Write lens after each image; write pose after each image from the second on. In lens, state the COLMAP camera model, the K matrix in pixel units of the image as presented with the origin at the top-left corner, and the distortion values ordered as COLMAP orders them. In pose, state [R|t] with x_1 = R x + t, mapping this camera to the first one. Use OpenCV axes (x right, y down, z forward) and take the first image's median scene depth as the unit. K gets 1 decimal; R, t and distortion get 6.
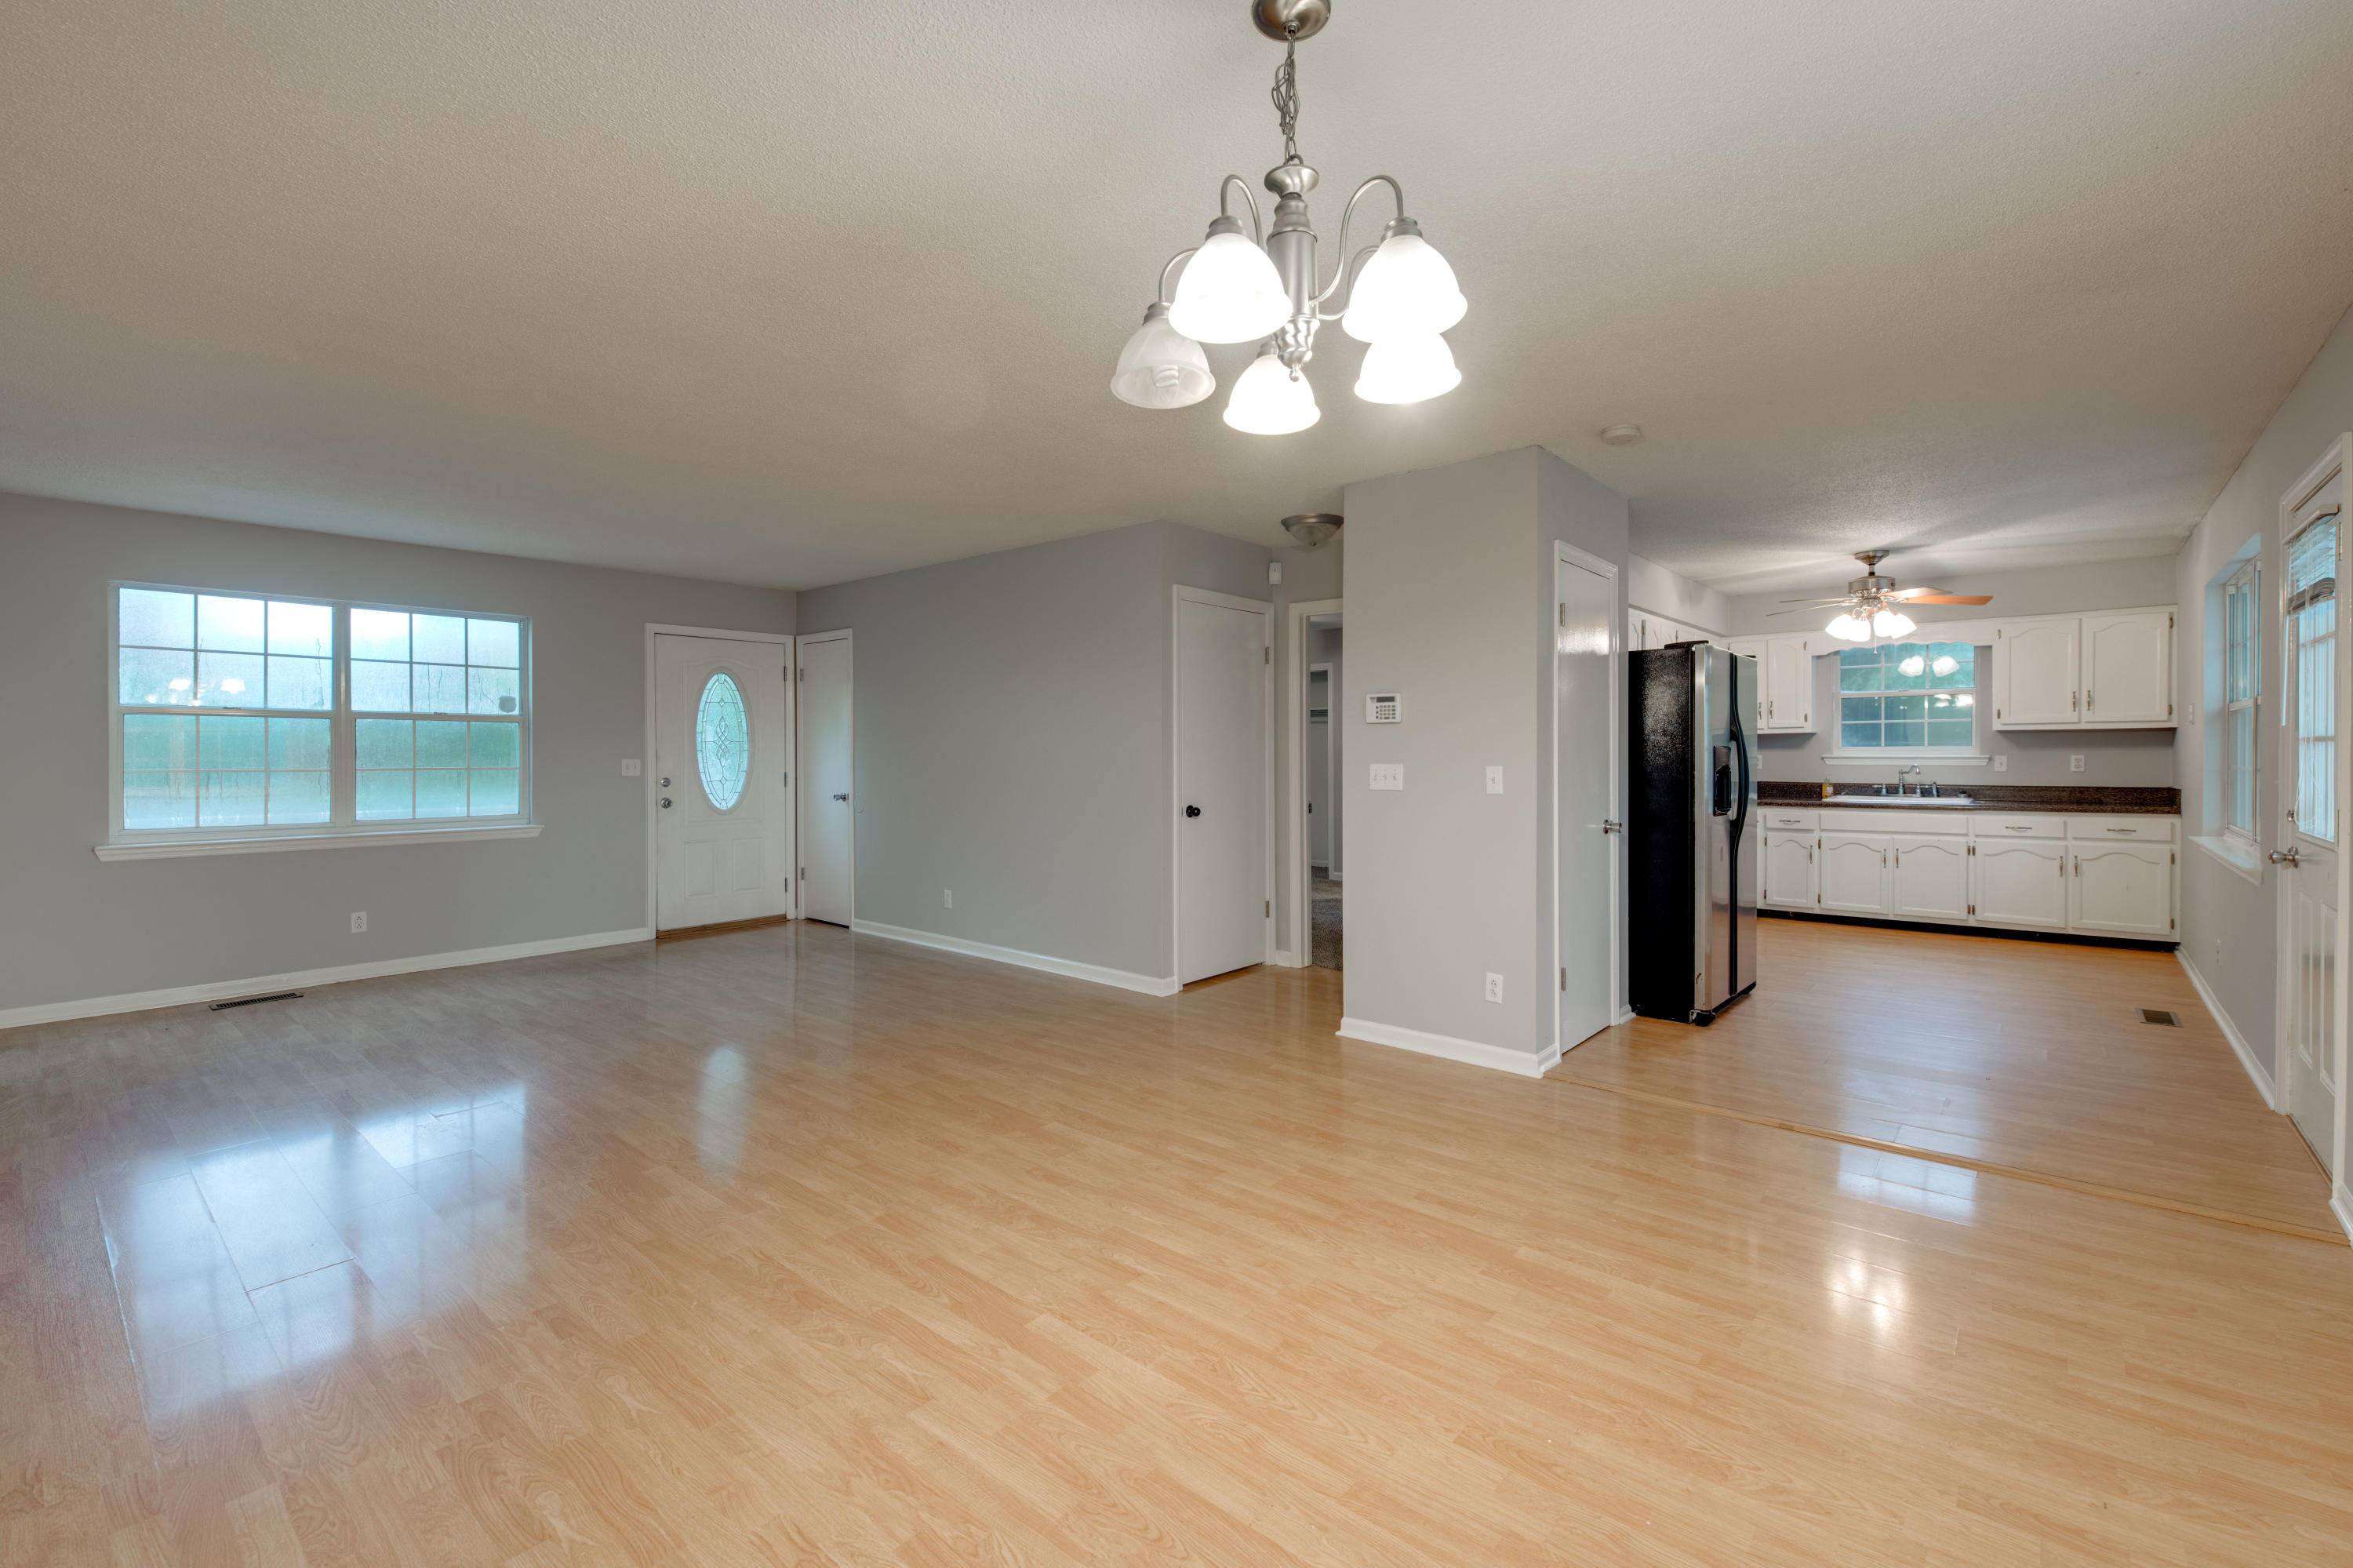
lens RADIAL K [[1011.8, 0, 1191.1], [0, 1011.8, 755.0], [0, 0, 1]] dist [0.025735, -0.011772]
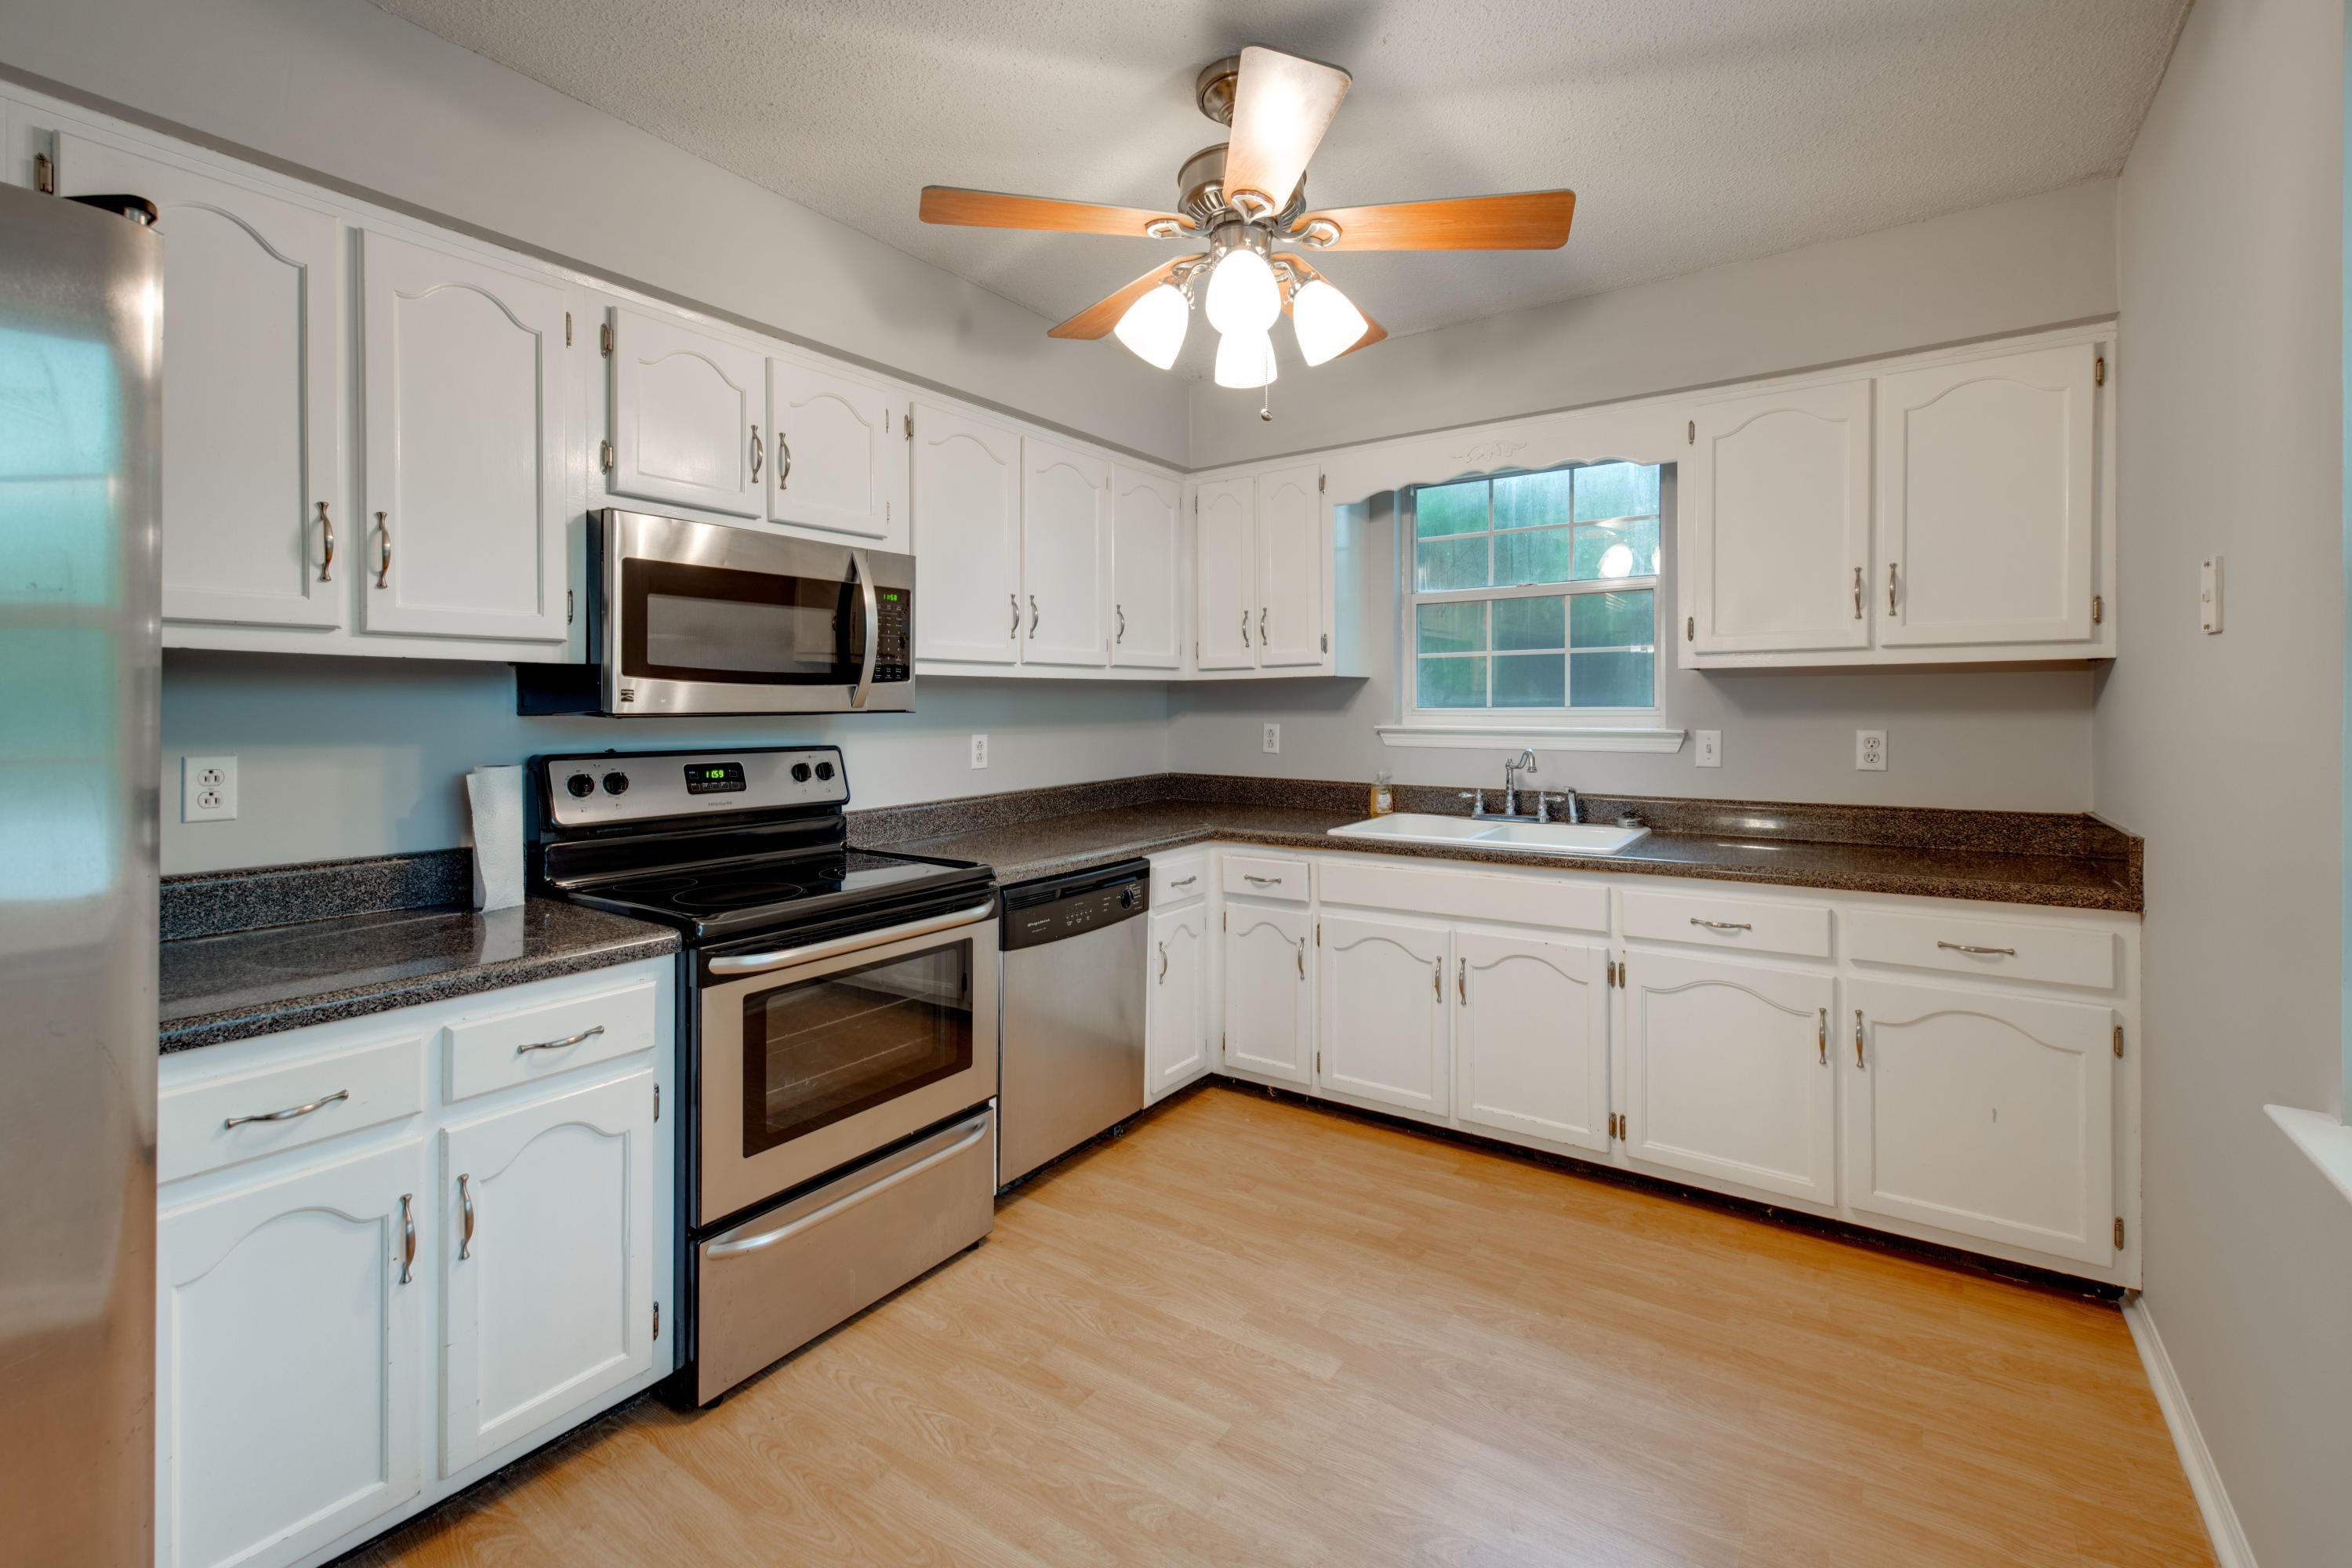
lens RADIAL K [[1015.6, 0, 1178.4], [0, 1015.6, 710.5], [0, 0, 1]] dist [0.025094, -0.011846]
pose [[0.995527, 0.002319, 0.094445, 0.568391], [-0.001988, 0.999992, -0.003598, -0.005810], [-0.094453, 0.003394, 0.995524, 0.637585]]
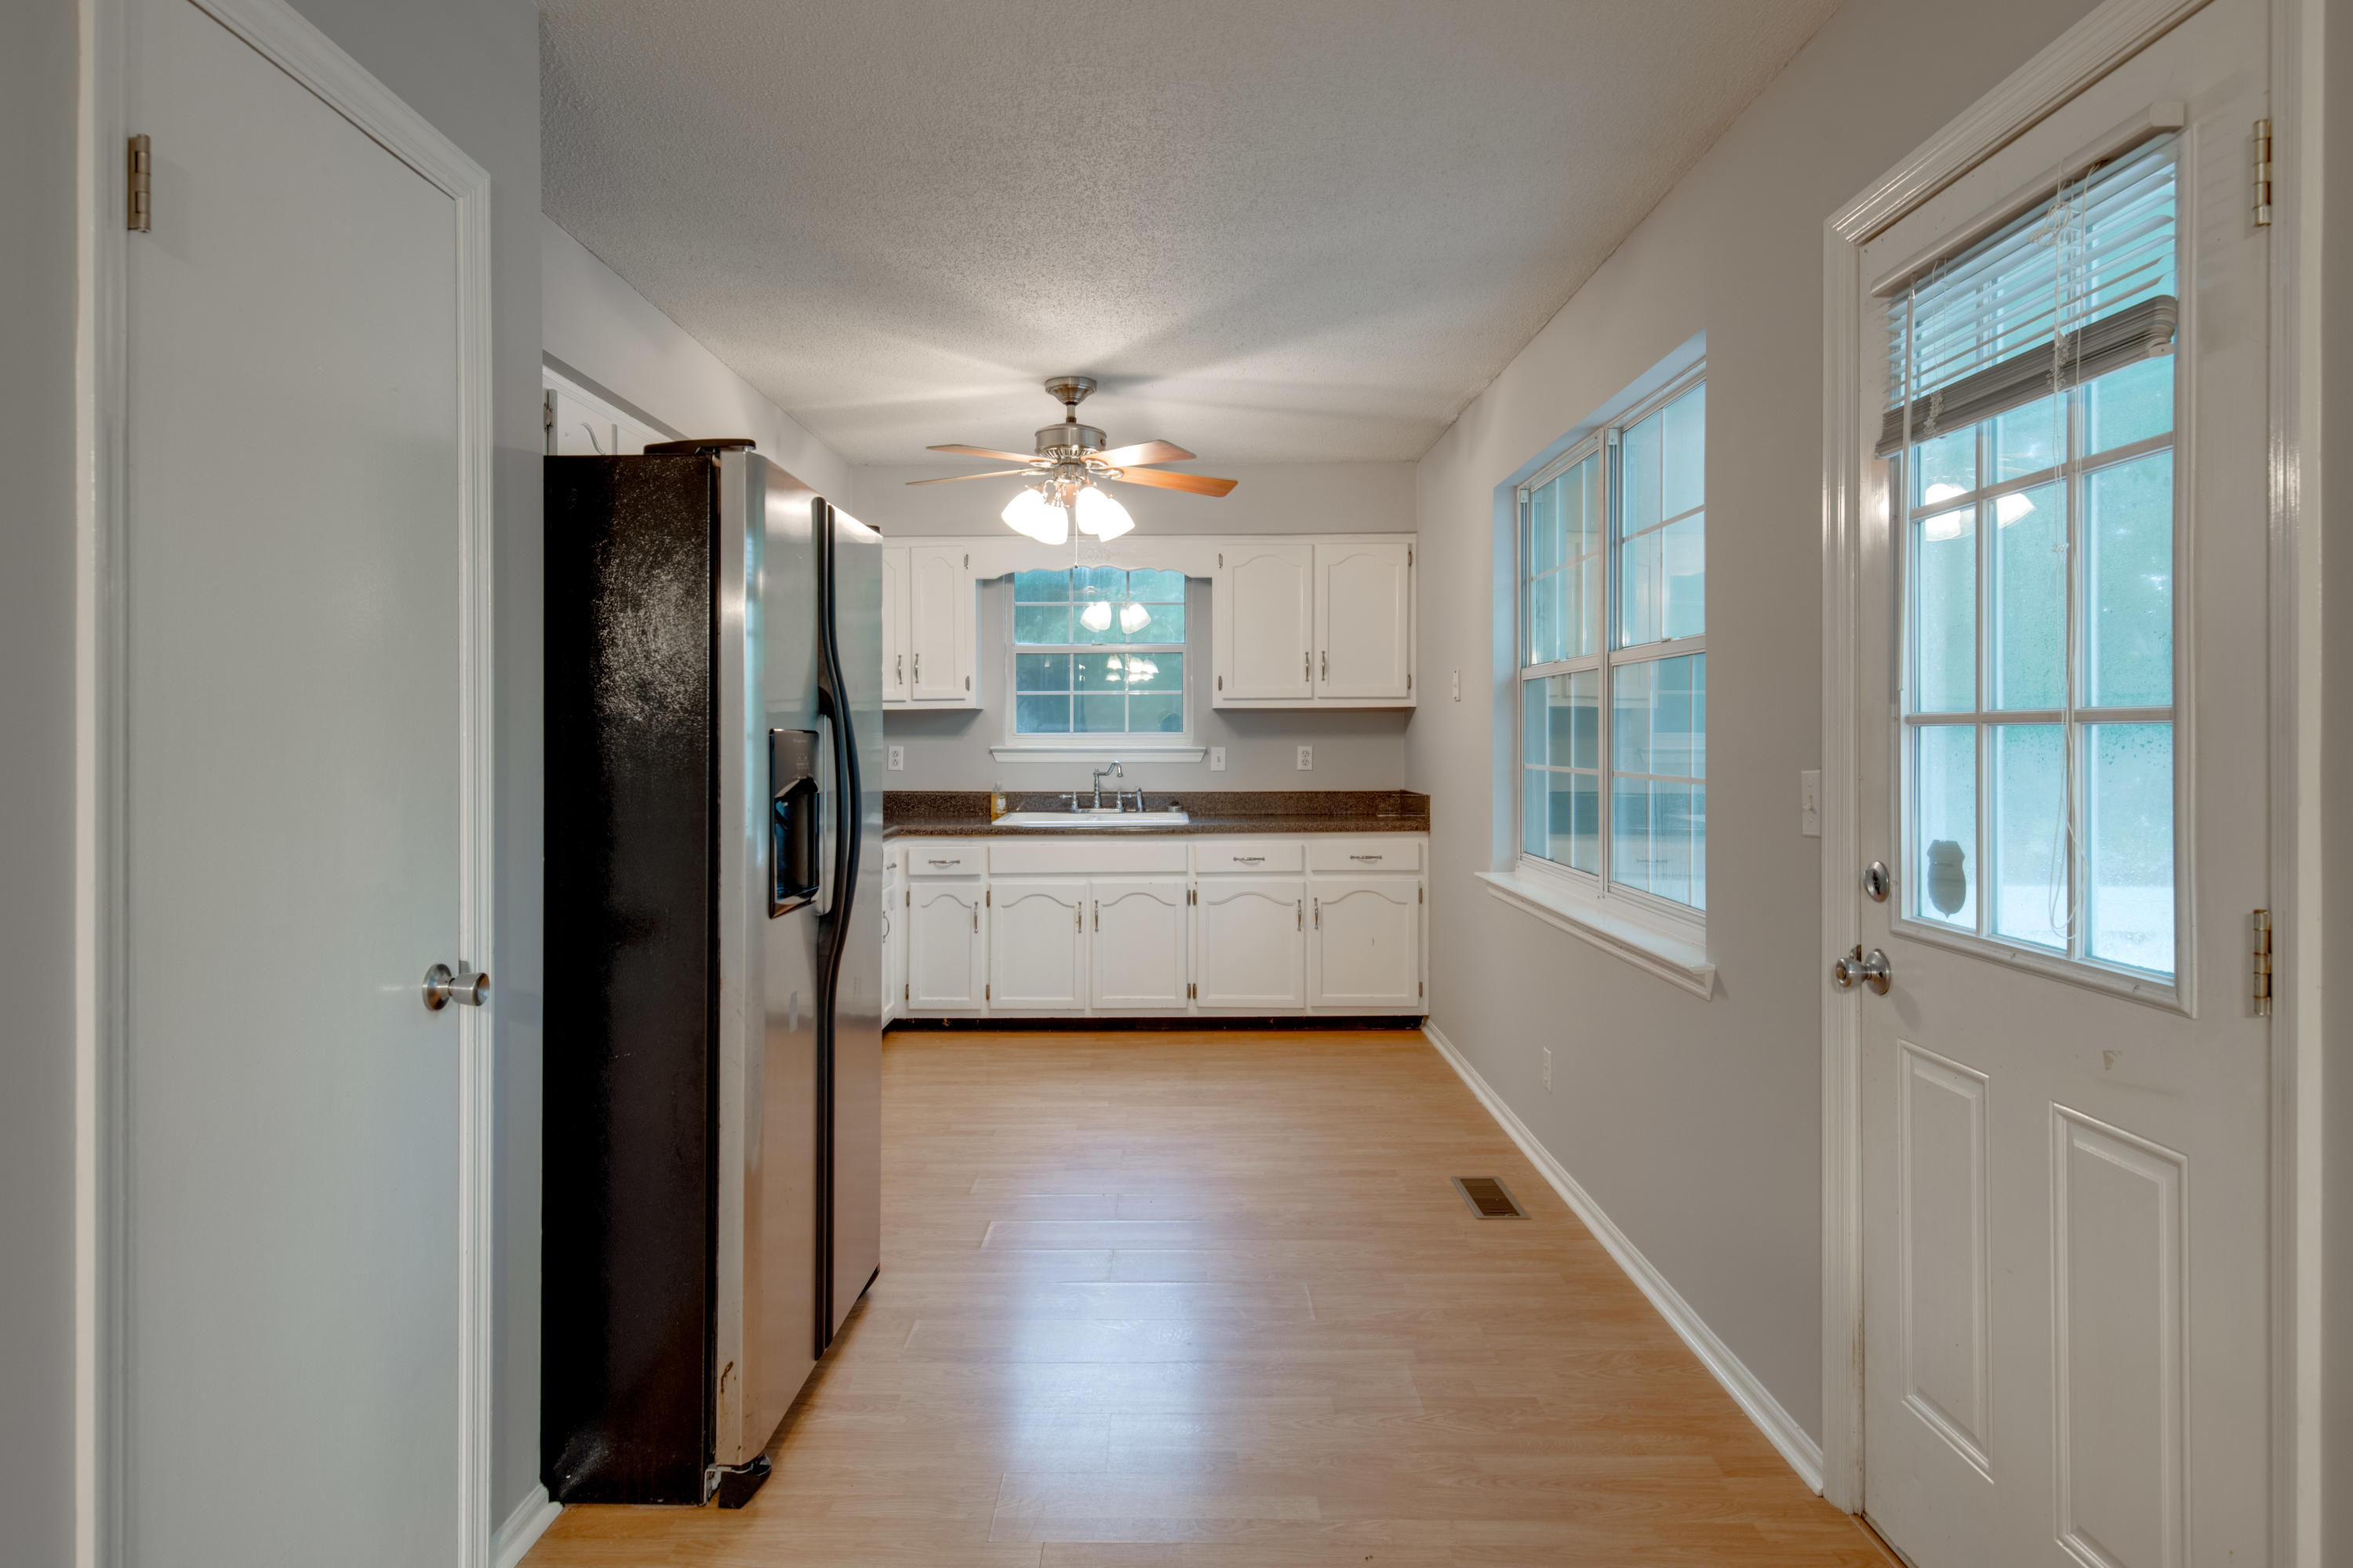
lens RADIAL K [[1349.4, 0, 1139.3], [0, 1349.4, 738.3], [0, 0, 1]] dist [0.001172, 0.000153]
pose [[0.780507, 0.000422, 0.625147, 0.219431], [0.001595, 0.999995, -0.002667, -0.002857], [-0.625145, 0.003078, 0.780502, 0.374809]]
